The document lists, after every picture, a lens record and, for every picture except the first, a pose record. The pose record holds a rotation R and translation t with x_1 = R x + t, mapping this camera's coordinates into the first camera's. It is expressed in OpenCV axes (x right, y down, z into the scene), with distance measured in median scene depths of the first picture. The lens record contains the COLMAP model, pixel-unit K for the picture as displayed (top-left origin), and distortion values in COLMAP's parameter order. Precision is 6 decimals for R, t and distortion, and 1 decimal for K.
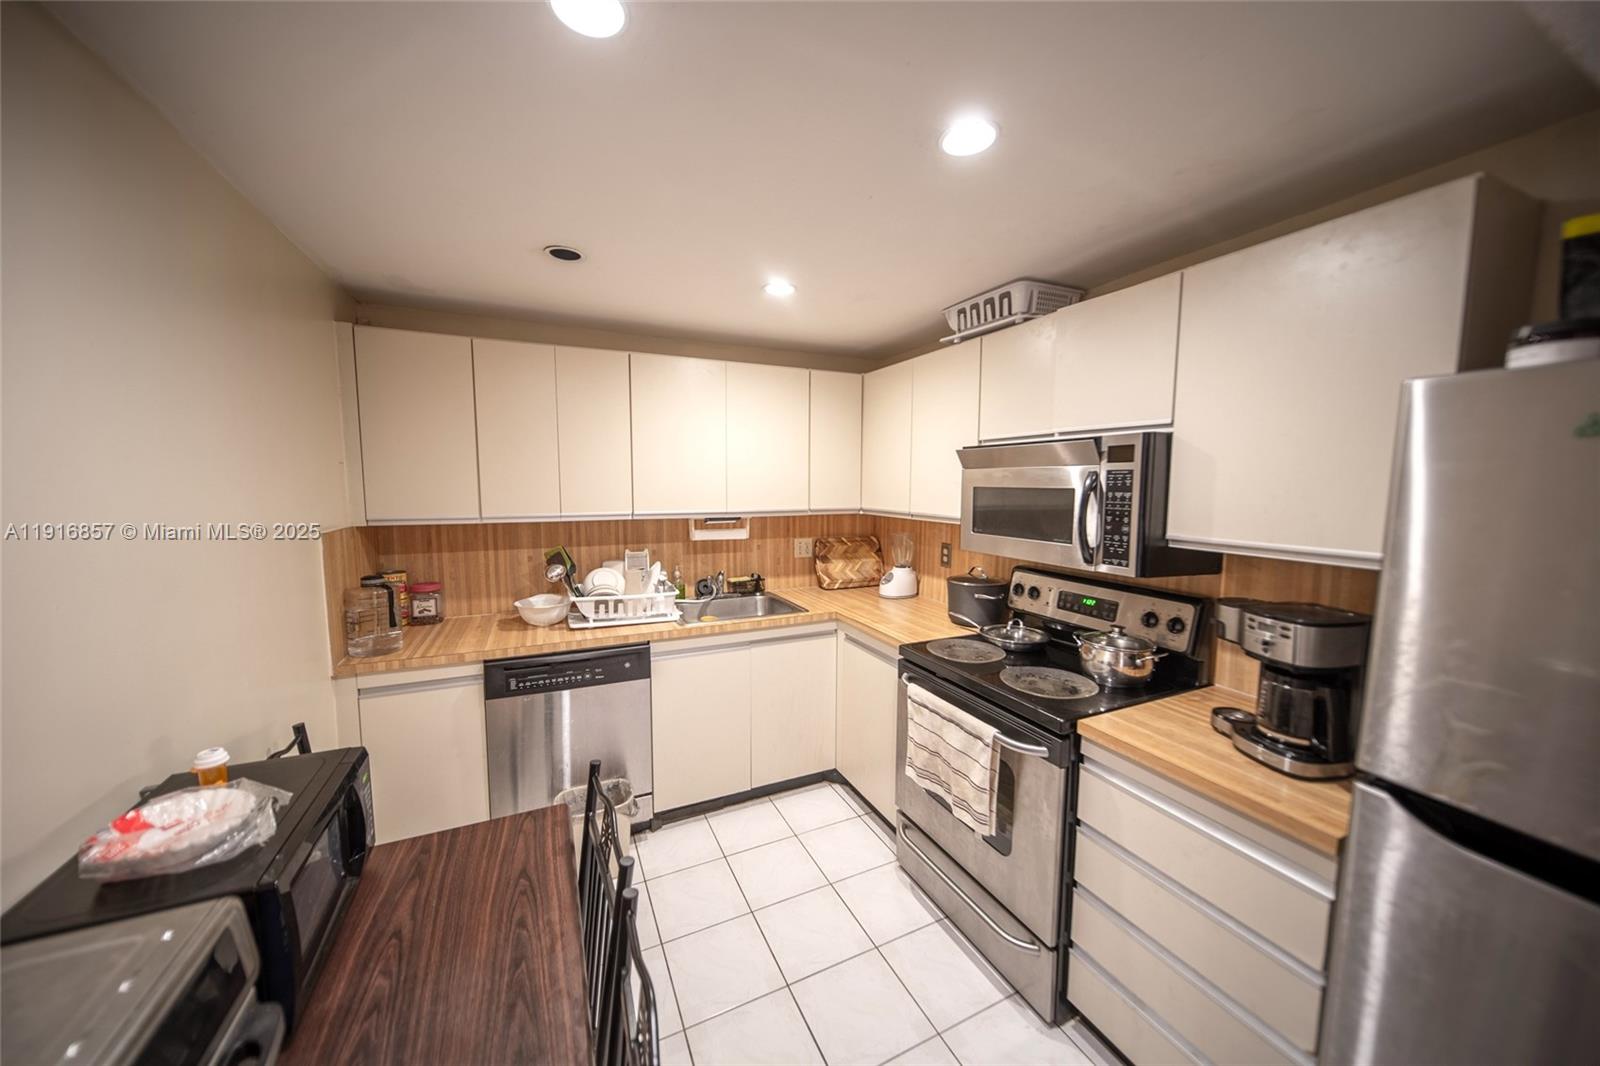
lens RADIAL K [[561.4, 0, 804.2], [0, 561.4, 531.6], [0, 0, 1]] dist [-0.001196, 0.000010]
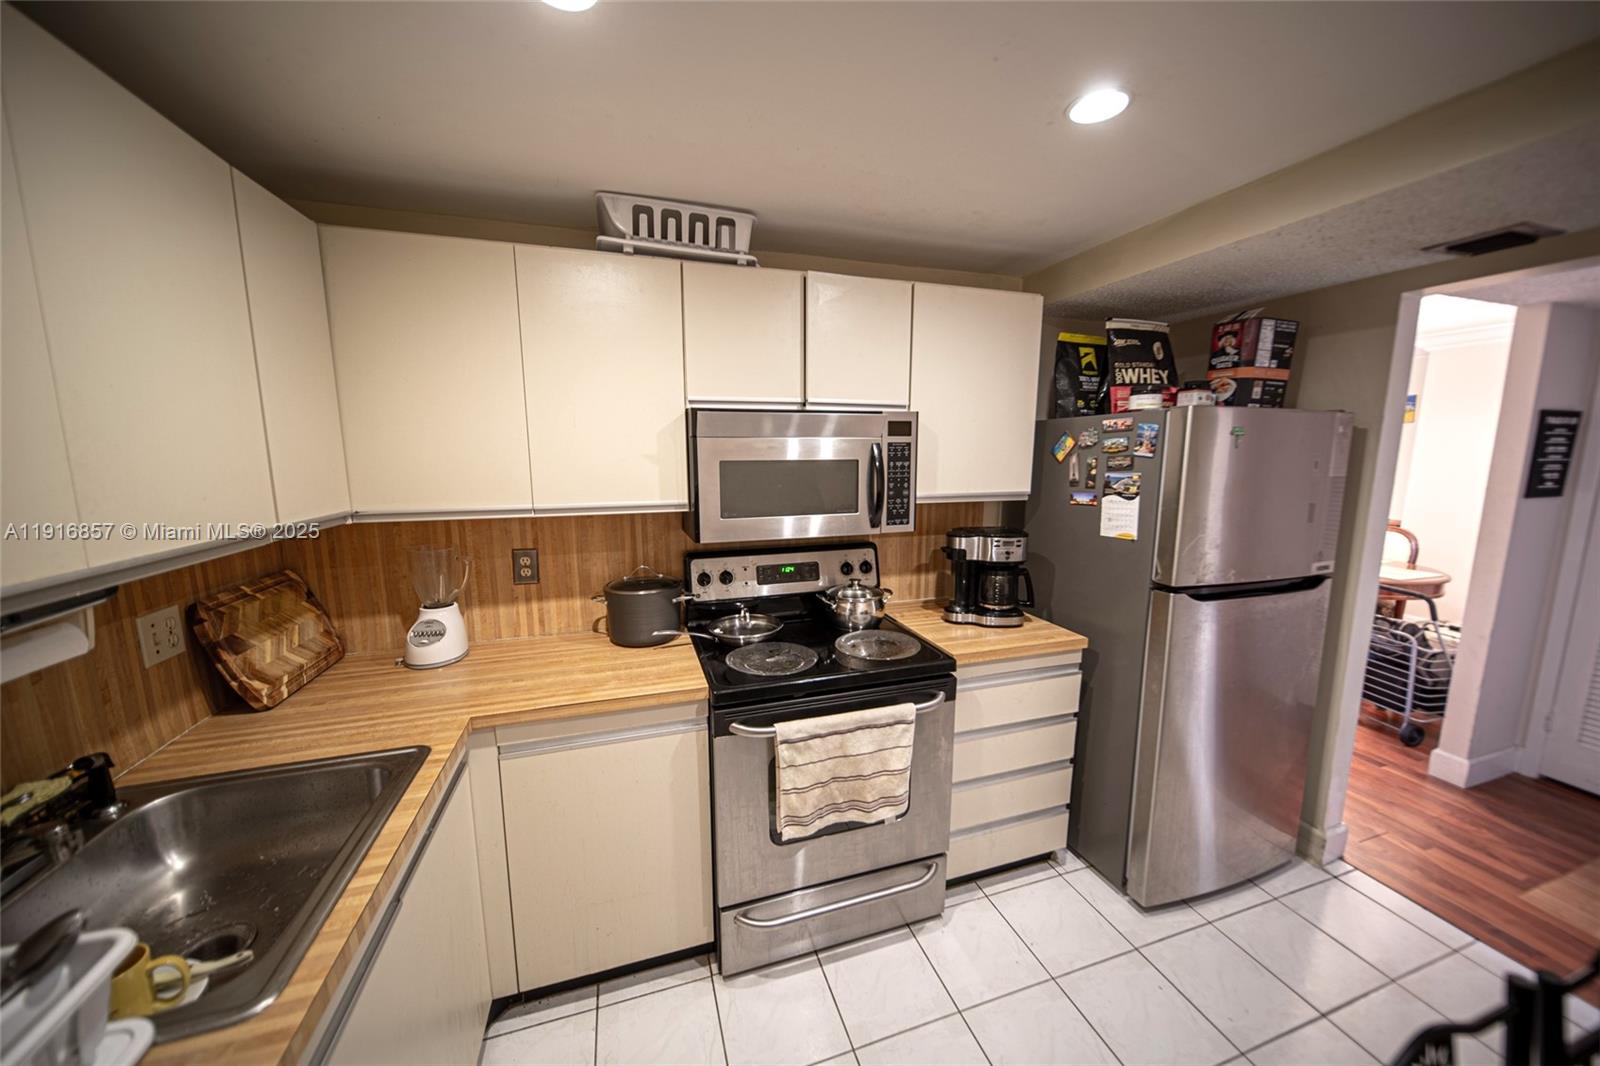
lens RADIAL K [[561.4, 0, 804.2], [0, 561.4, 531.6], [0, 0, 1]] dist [-0.001196, 0.000010]
pose [[0.125838, -0.150350, 0.980592, -0.507817], [0.093126, 0.985874, 0.139209, -0.087207], [-0.987670, 0.073800, 0.138062, 0.845311]]
